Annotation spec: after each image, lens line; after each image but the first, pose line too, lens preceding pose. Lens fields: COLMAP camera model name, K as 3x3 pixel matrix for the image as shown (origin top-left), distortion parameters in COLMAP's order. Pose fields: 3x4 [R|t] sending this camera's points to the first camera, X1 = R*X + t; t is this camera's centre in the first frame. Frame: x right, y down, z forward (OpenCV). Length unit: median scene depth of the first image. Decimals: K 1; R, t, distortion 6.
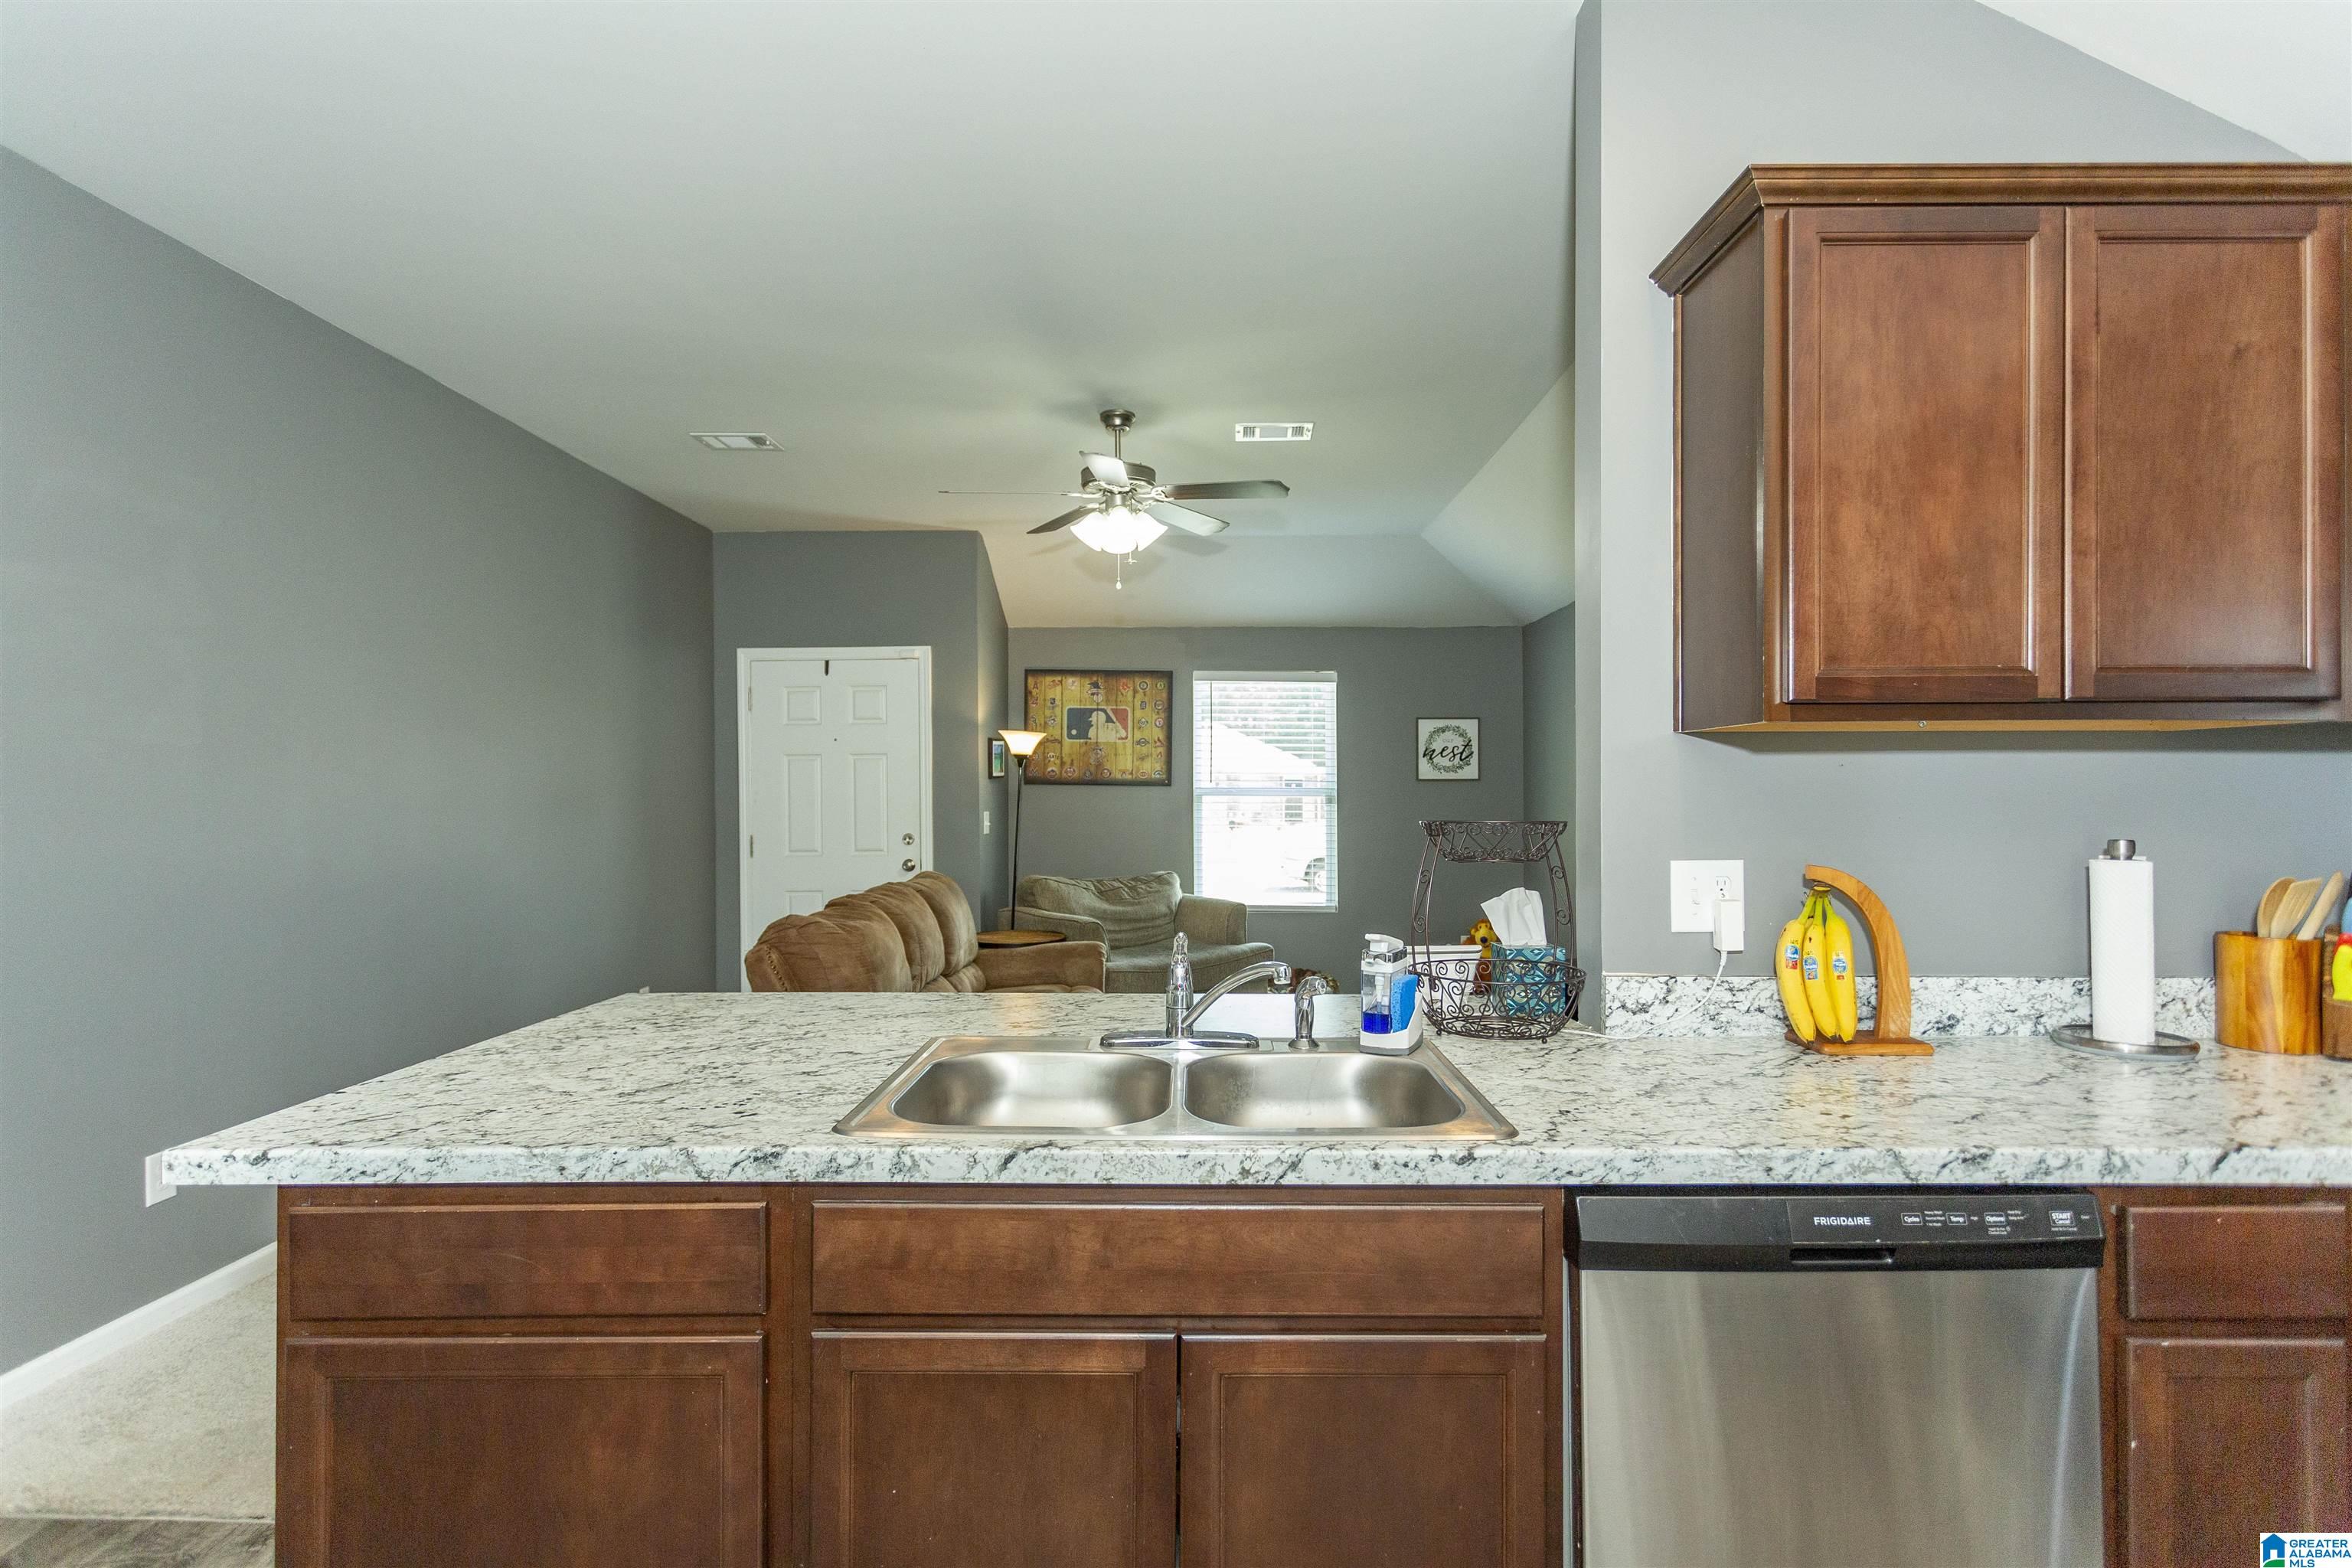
lens RADIAL K [[1115.2, 0, 1167.1], [0, 1115.2, 797.5], [0, 0, 1]] dist [0.002133, 0.001315]
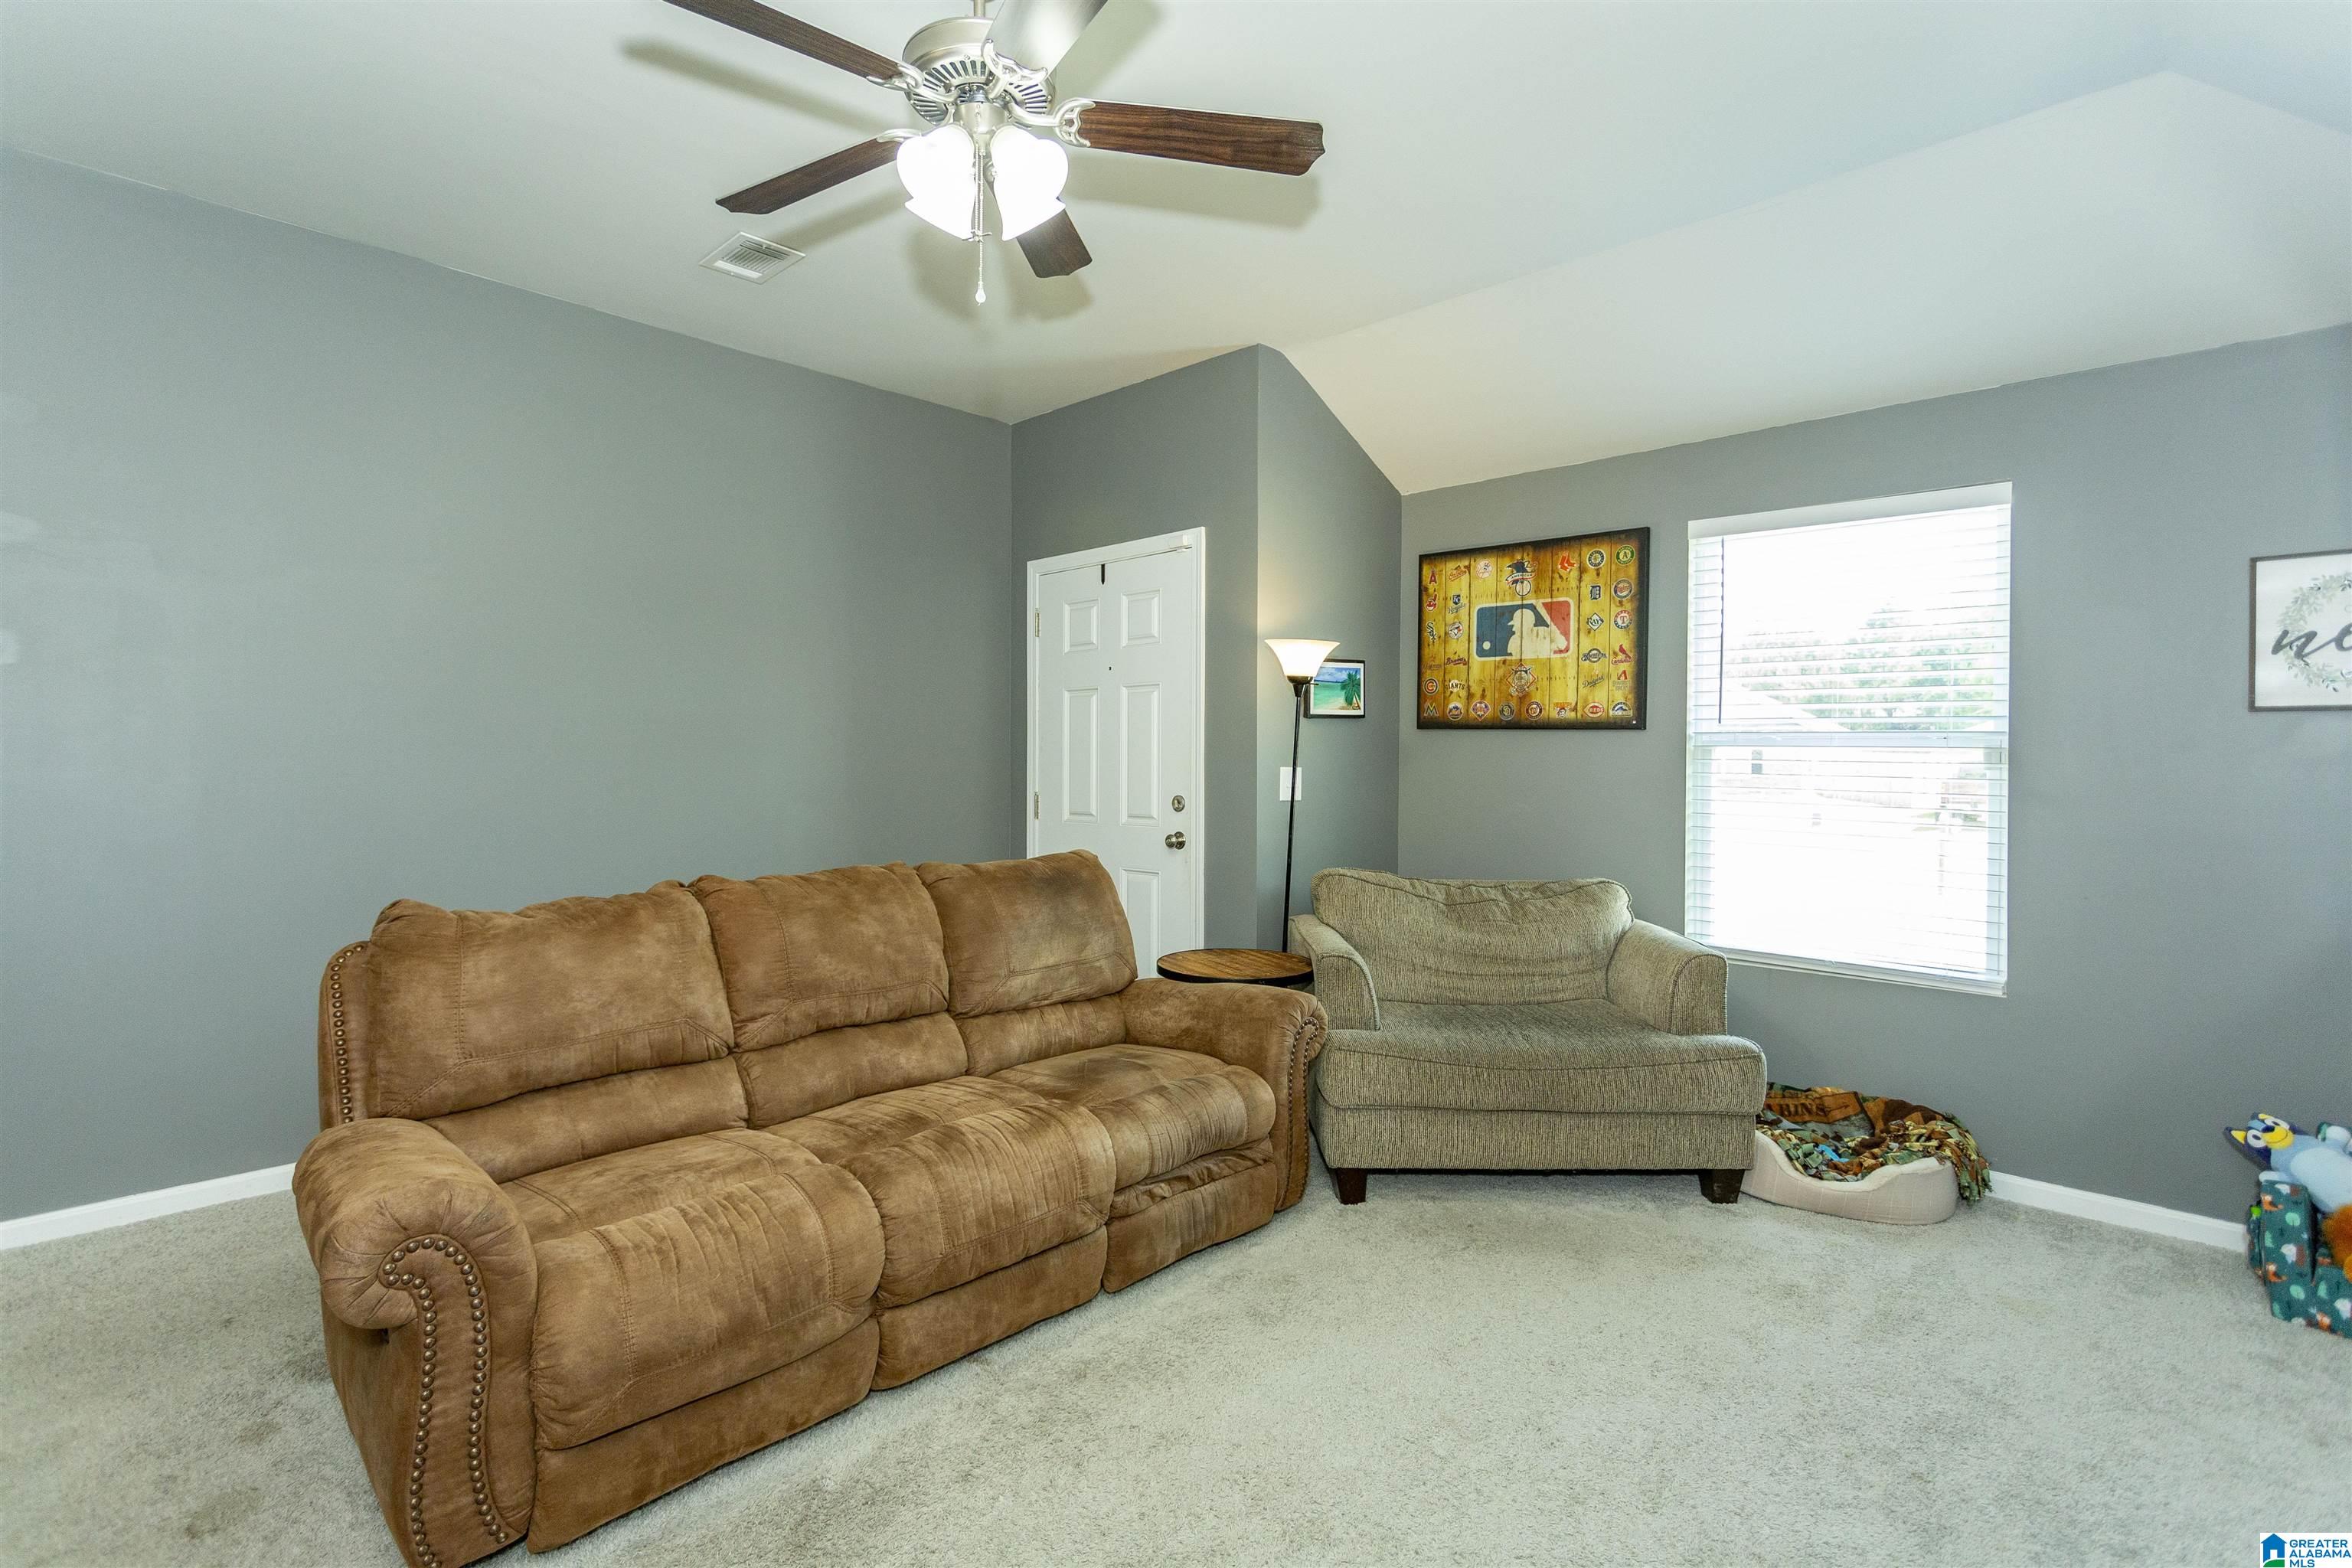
lens RADIAL K [[1115.2, 0, 1152.6], [0, 1115.2, 767.3], [0, 0, 1]] dist [0.002133, 0.001315]
pose [[0.725496, 0.013469, -0.688095, 0.213732], [-0.014255, 0.999888, 0.004543, 0.009789], [0.688079, 0.006513, 0.725606, 0.415461]]
